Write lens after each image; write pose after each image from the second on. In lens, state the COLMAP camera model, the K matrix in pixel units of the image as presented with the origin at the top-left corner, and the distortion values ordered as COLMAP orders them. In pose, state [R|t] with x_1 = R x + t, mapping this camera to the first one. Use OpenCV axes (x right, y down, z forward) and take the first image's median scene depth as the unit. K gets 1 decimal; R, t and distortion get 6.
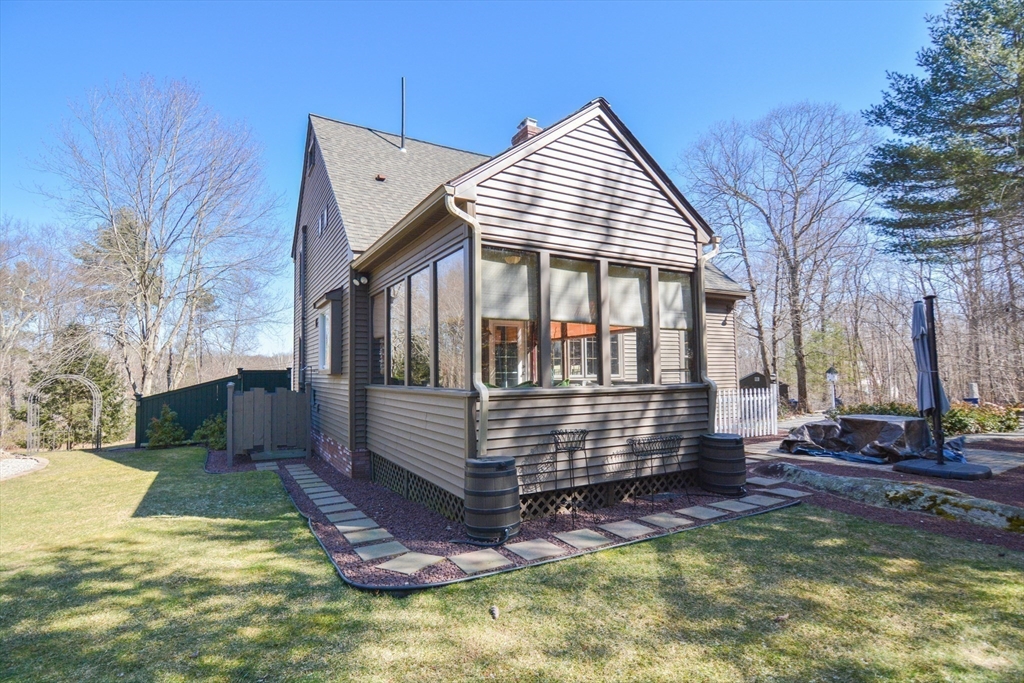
lens RADIAL K [[496.9, 0, 513.6], [0, 496.9, 343.7], [0, 0, 1]] dist [-0.004534, -0.002718]
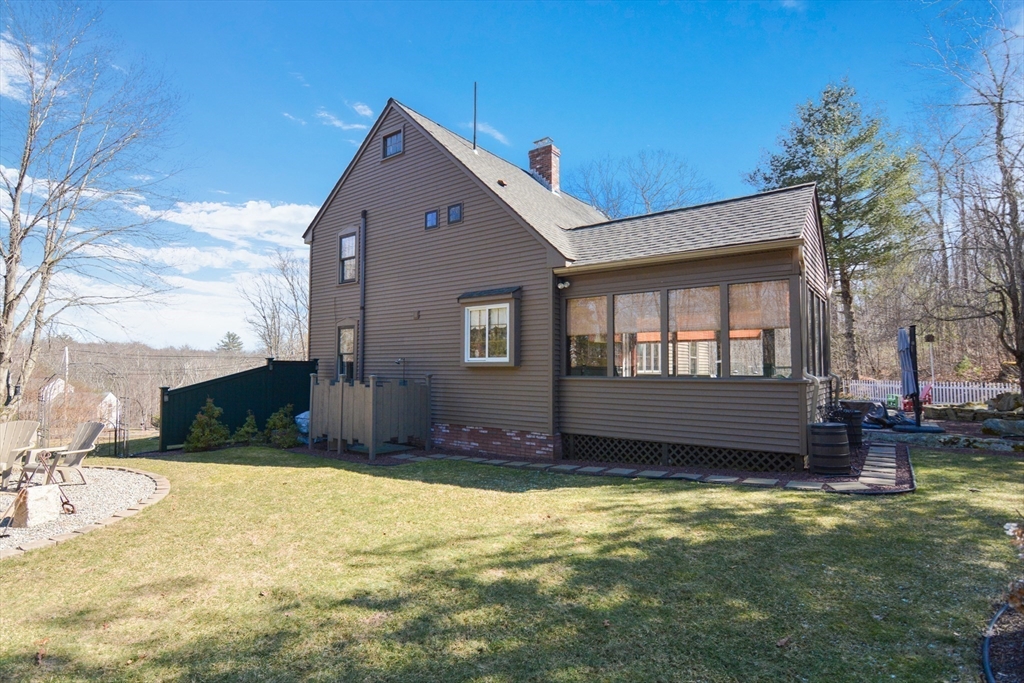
lens RADIAL K [[496.9, 0, 517.9], [0, 496.9, 342.7], [0, 0, 1]] dist [-0.004534, -0.002718]
pose [[0.920928, 0.036099, 0.388058, -1.413530], [-0.036460, 0.999314, -0.006436, 0.028649], [-0.388024, -0.008222, 0.921613, -0.025312]]
